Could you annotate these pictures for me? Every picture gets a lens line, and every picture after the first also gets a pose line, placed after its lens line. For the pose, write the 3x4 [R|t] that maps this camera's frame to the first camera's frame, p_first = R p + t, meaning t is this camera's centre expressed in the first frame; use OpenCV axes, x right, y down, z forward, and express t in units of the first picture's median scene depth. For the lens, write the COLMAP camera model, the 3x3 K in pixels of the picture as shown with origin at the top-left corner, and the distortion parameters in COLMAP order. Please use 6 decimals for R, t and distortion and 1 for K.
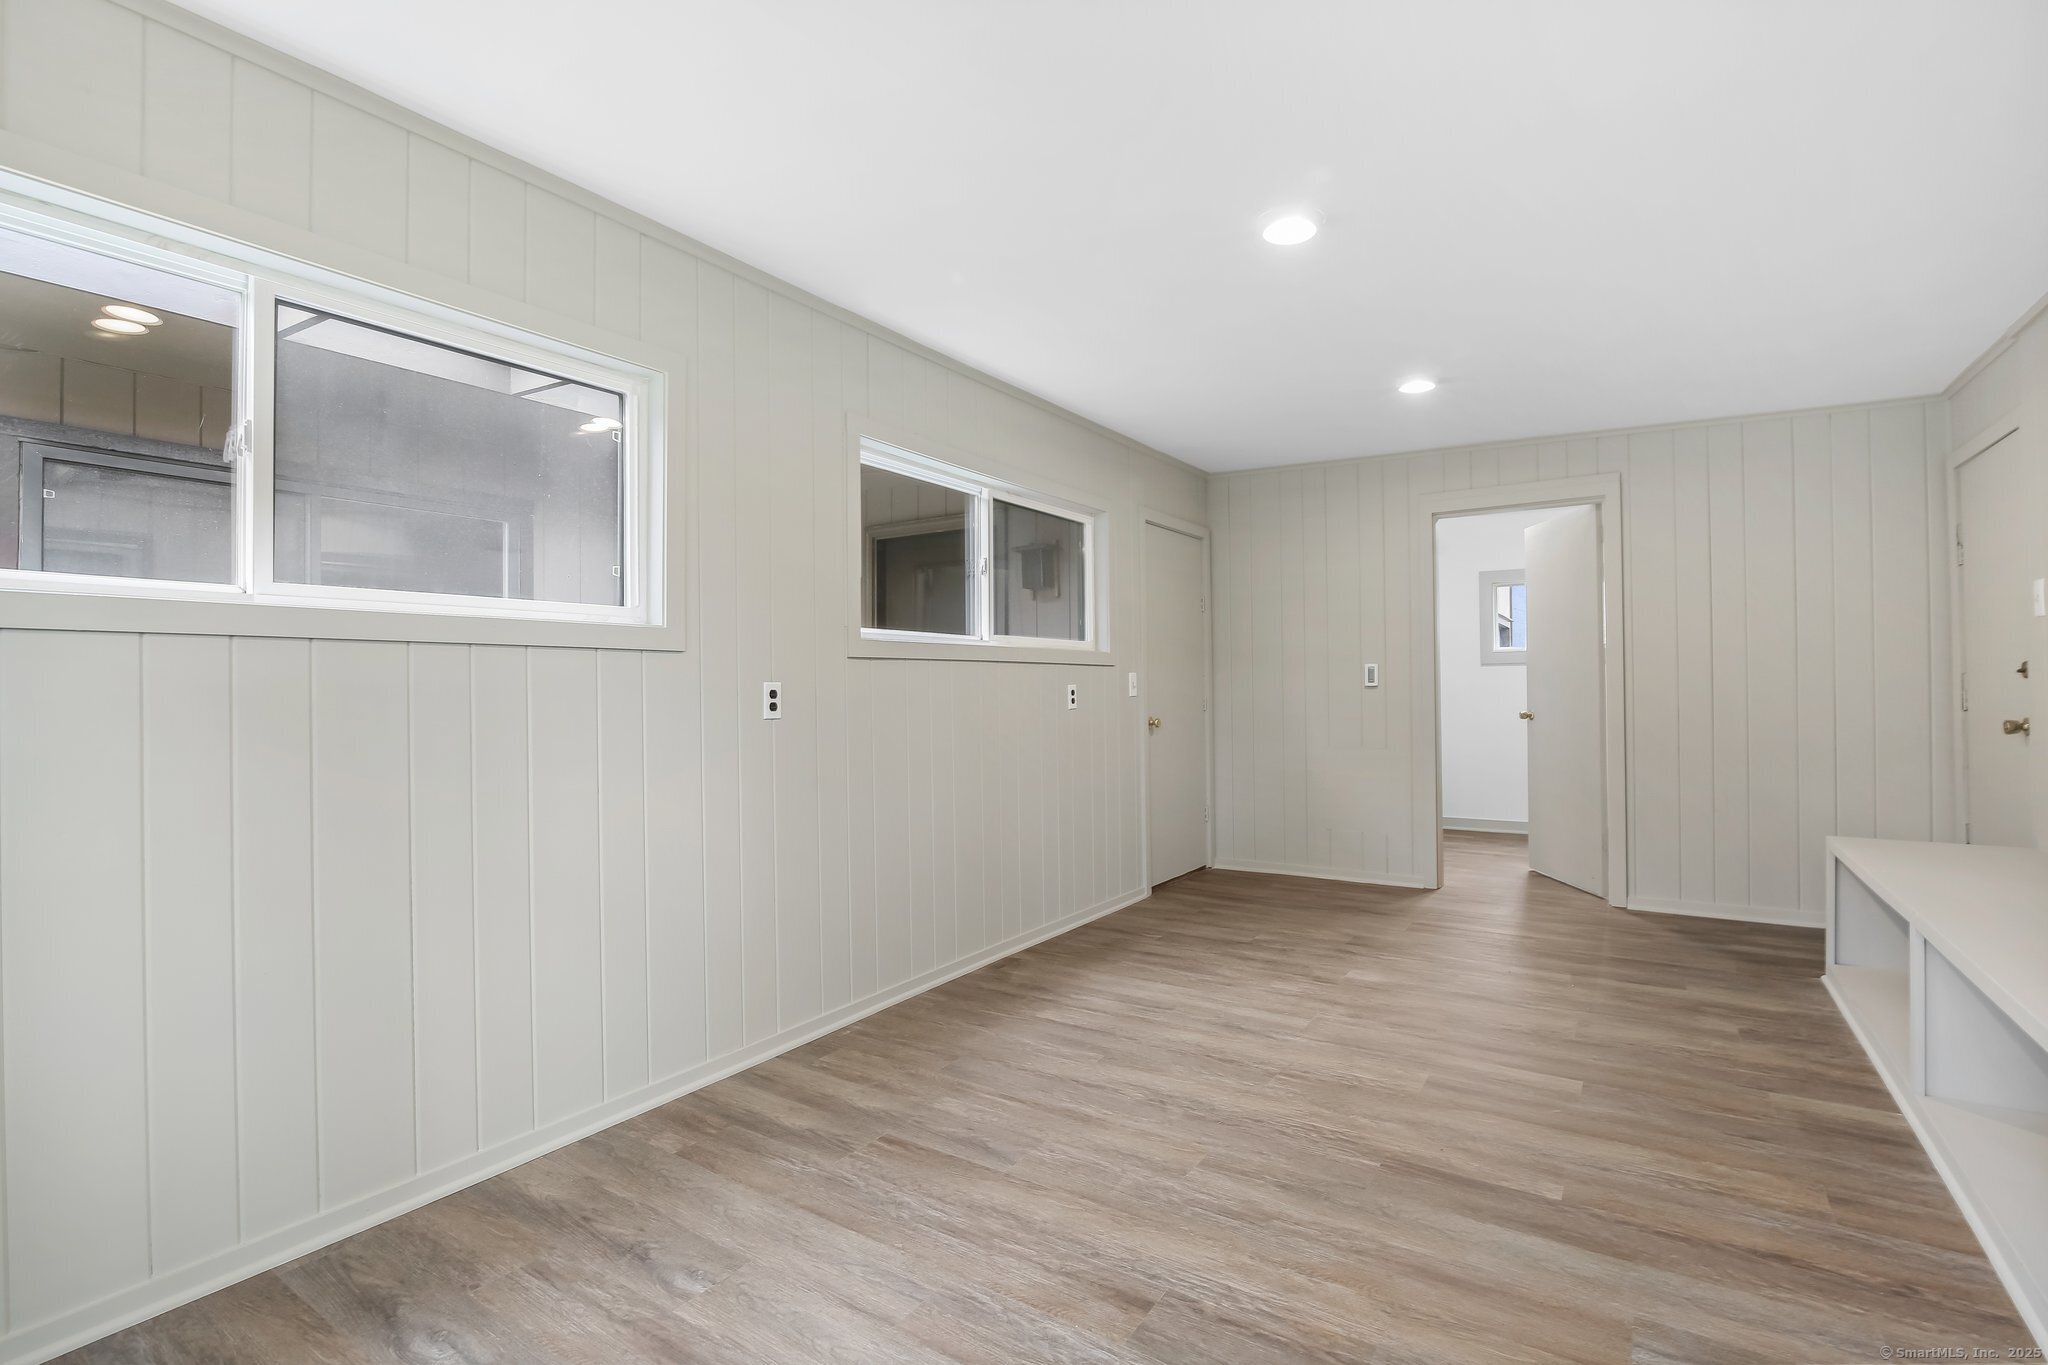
lens RADIAL K [[951.0, 0, 1024.0], [0, 951.0, 682.5], [0, 0, 1]] dist [0.000362, 0.000307]
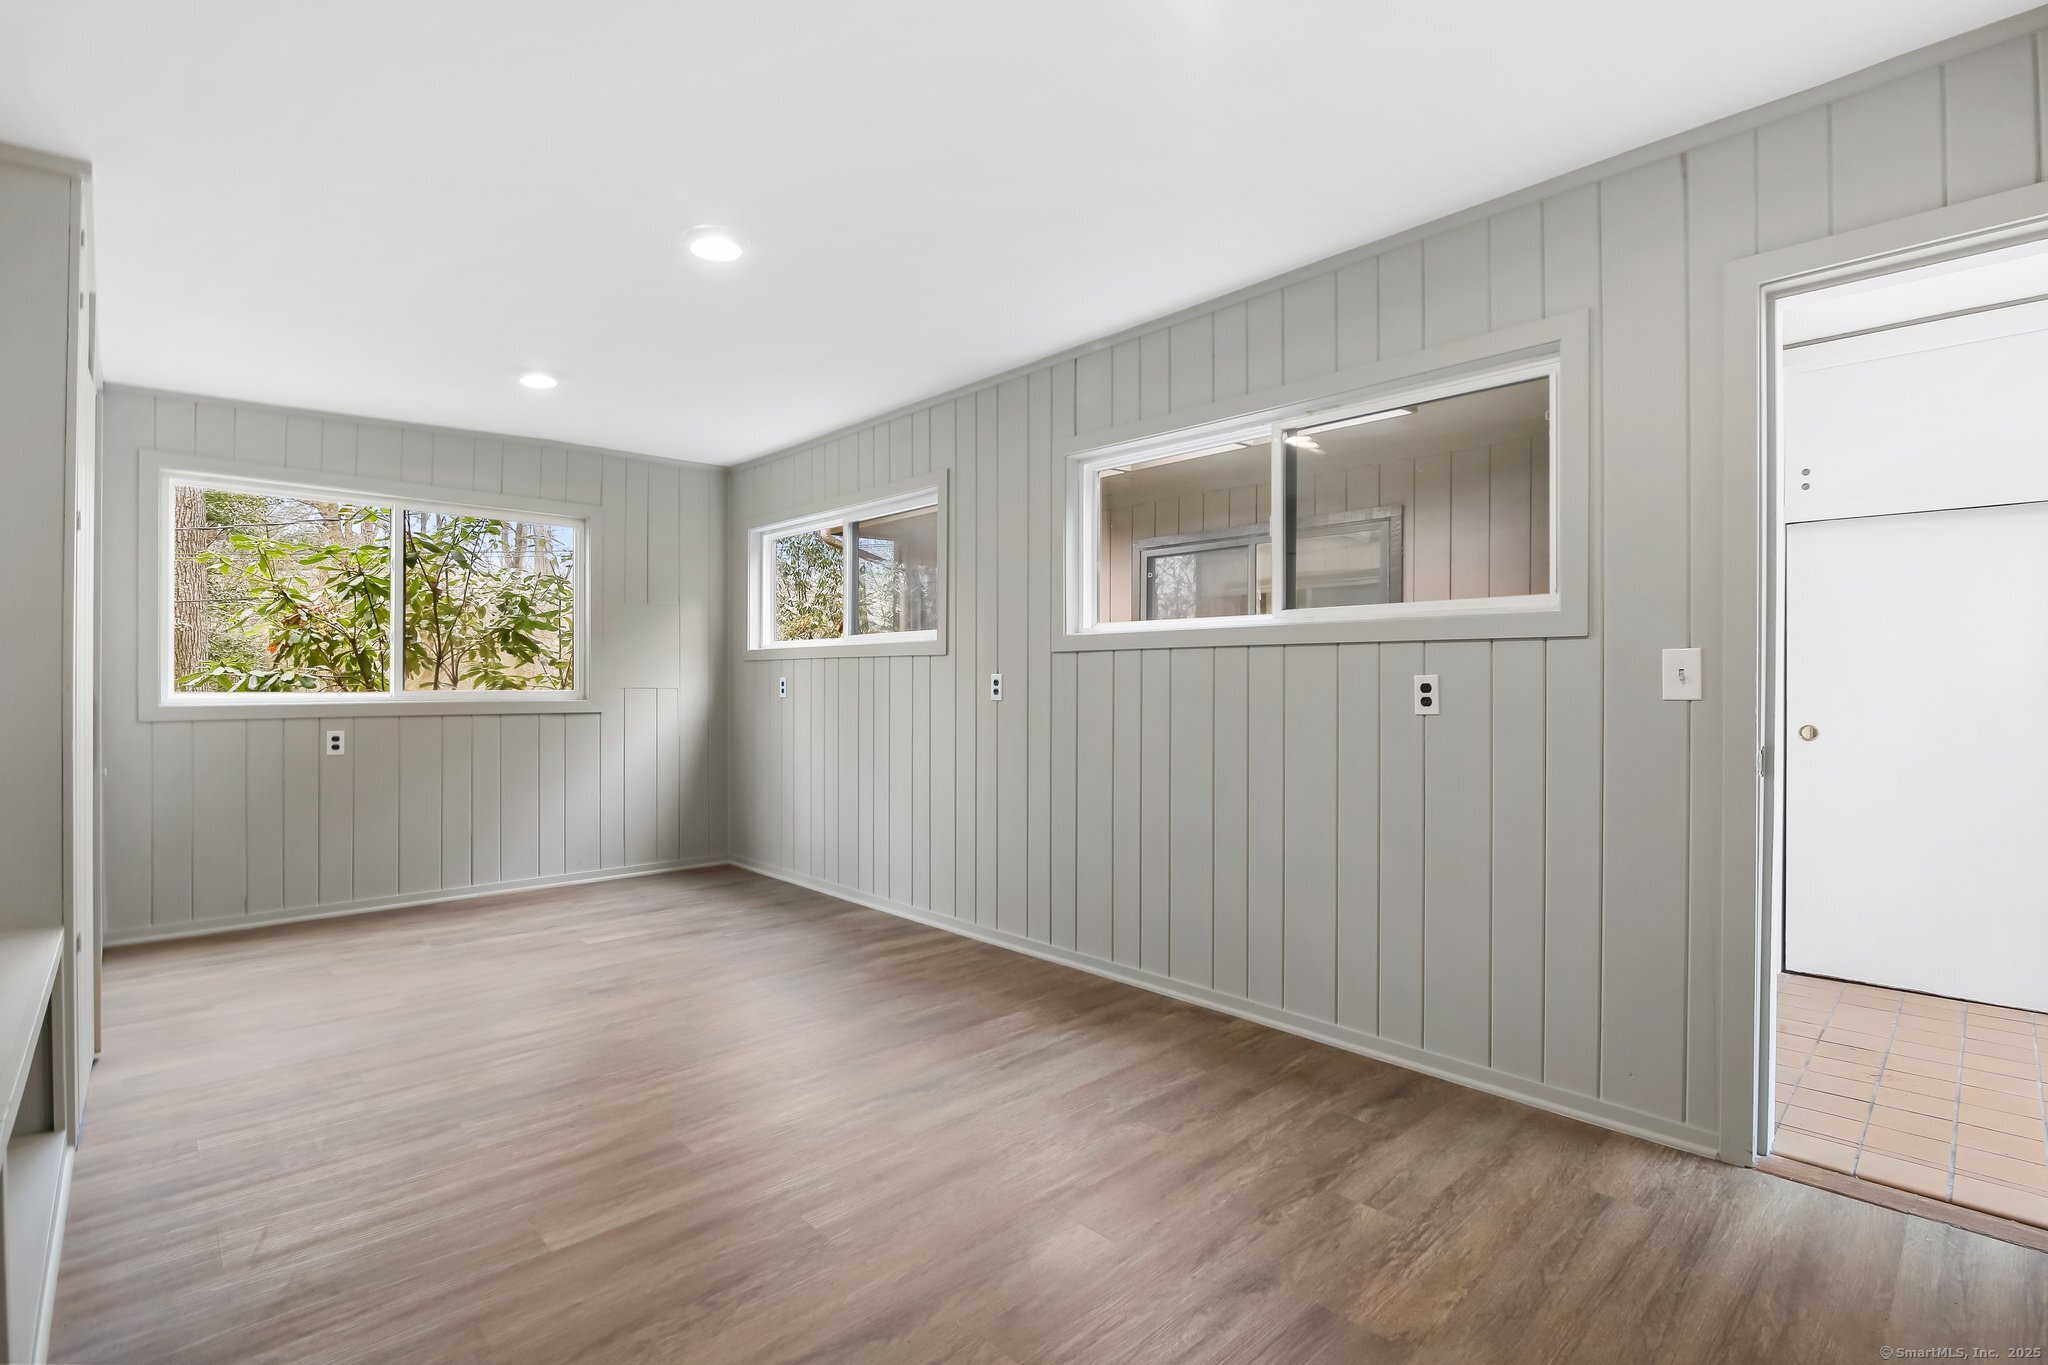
lens RADIAL K [[933.2, 0, 1018.4], [0, 933.2, 679.8], [0, 0, 1]] dist [-0.019709, 0.000606]
pose [[-0.220824, 0.002017, -0.975312, 0.937906], [0.001679, 0.999997, 0.001688, 0.004588], [0.975312, -0.001264, -0.220827, 1.192414]]
